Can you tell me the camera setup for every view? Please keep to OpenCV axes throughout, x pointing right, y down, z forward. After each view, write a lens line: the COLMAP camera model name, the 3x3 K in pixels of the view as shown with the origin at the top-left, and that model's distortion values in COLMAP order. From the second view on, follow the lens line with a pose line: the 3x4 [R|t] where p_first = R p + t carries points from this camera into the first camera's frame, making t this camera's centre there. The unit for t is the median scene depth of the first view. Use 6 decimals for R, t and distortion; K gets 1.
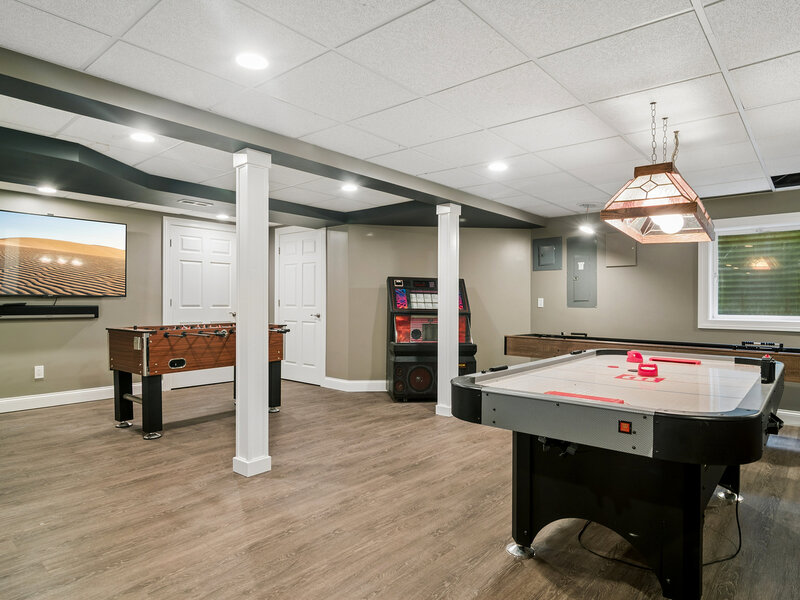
lens RADIAL K [[480.9, 0, 402.3], [0, 480.9, 304.8], [0, 0, 1]] dist [-0.008836, 0.001764]
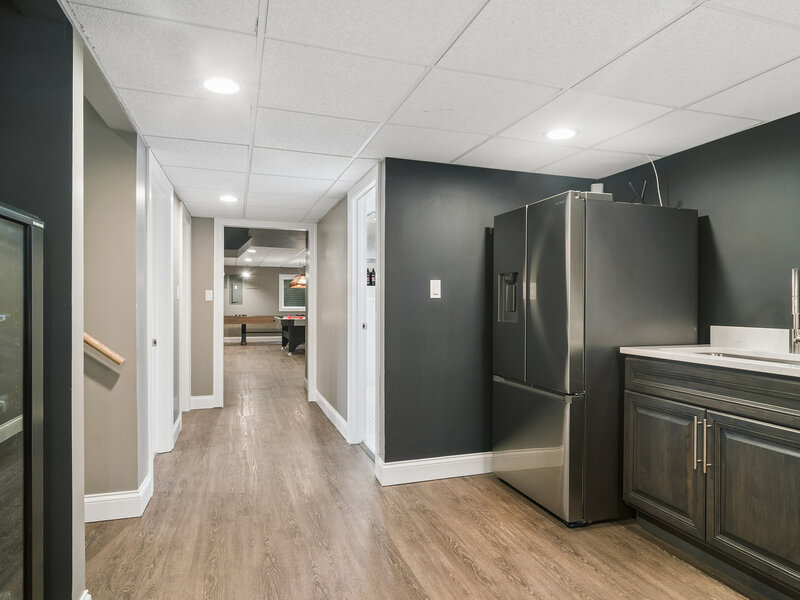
lens RADIAL K [[480.9, 0, 399.8], [0, 480.9, 297.7], [0, 0, 1]] dist [-0.008836, 0.001764]
pose [[0.509357, -0.001155, 0.860554, -1.725543], [0.006093, 0.999979, -0.002264, -0.024514], [-0.860534, 0.006396, 0.509353, -1.248659]]
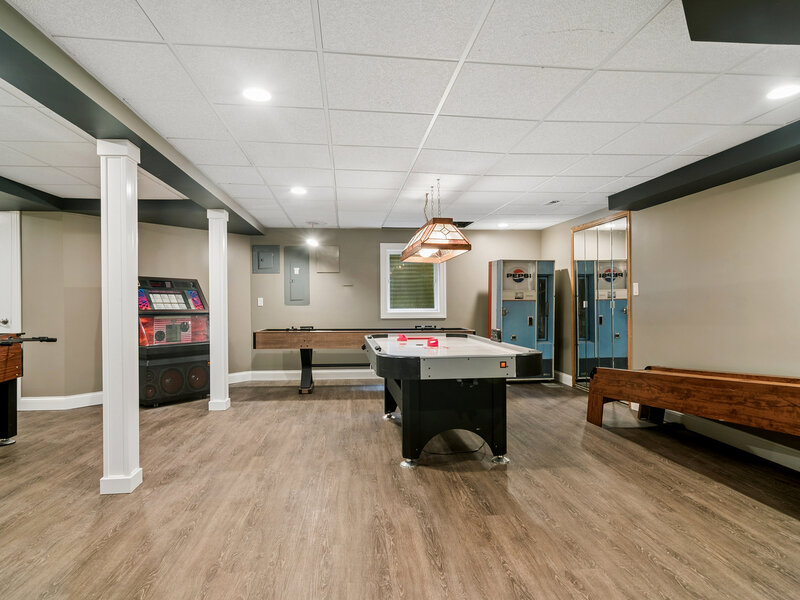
lens RADIAL K [[480.9, 0, 402.3], [0, 480.9, 298.9], [0, 0, 1]] dist [-0.008836, 0.001764]
pose [[0.683648, -0.007773, 0.729771, -0.440770], [0.014029, 0.999898, -0.002493, -0.005214], [-0.729677, 0.011942, 0.683688, -0.017384]]
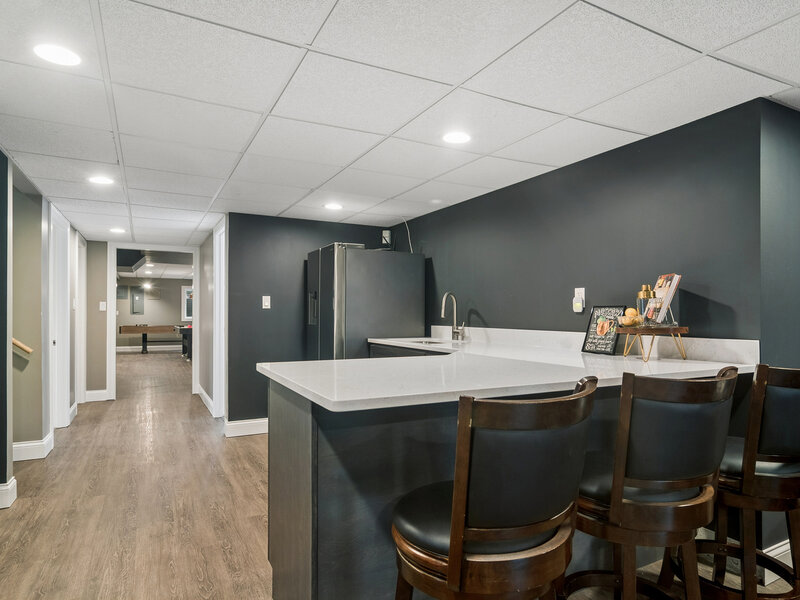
lens RADIAL K [[480.9, 0, 400.7], [0, 480.9, 307.3], [0, 0, 1]] dist [-0.008836, 0.001764]
pose [[0.364014, 0.001231, 0.931393, -1.944426], [0.005795, 0.999977, -0.003587, -0.022528], [-0.931375, 0.006703, 0.363999, -1.575694]]
